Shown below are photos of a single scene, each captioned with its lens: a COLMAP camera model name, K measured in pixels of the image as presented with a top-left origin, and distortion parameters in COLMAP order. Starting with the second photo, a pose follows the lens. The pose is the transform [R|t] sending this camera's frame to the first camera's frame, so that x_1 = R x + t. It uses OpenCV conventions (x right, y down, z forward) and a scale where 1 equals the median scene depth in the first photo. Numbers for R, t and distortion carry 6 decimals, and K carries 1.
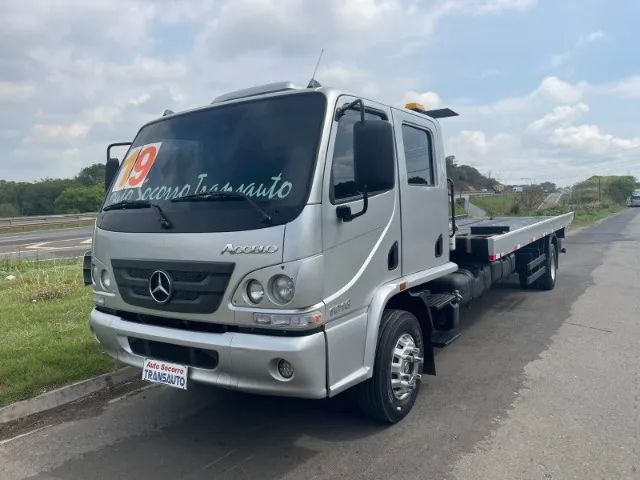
lens RADIAL K [[493.7, 0, 327.4], [0, 493.7, 236.9], [0, 0, 1]] dist [0.071213, -0.110522]
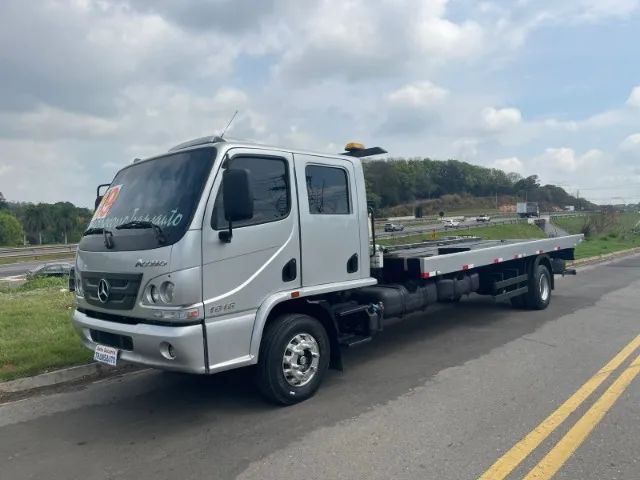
lens RADIAL K [[493.2, 0, 320.0], [0, 493.2, 240.0], [0, 0, 1]] dist [0.052377, -0.099719]
pose [[0.987816, -0.003130, -0.155596, 0.454886], [-0.003117, 0.999199, -0.039888, 0.012699], [0.155596, 0.039887, 0.987015, -0.256303]]
